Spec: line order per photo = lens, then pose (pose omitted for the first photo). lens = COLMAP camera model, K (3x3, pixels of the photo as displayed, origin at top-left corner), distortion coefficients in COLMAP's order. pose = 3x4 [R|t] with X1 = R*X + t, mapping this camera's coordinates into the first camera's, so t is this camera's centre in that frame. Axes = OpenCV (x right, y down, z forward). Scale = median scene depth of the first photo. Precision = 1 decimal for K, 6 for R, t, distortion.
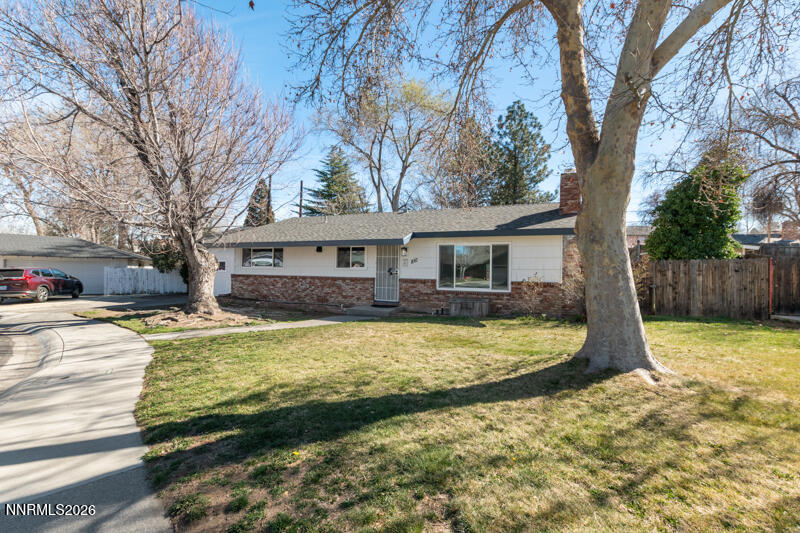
lens RADIAL K [[353.5, 0, 402.8], [0, 353.5, 269.6], [0, 0, 1]] dist [0.008081, -0.000099]
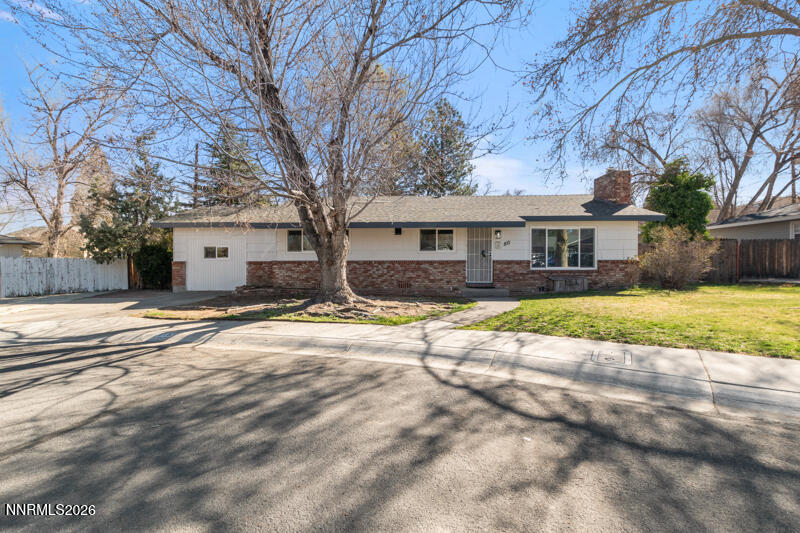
lens RADIAL K [[353.5, 0, 402.1], [0, 353.5, 261.7], [0, 0, 1]] dist [0.008081, -0.000099]
pose [[0.928706, -0.019862, 0.370284, -0.615016], [0.016128, 0.999783, 0.013180, 0.010843], [-0.370465, -0.006269, 0.928825, 0.131821]]
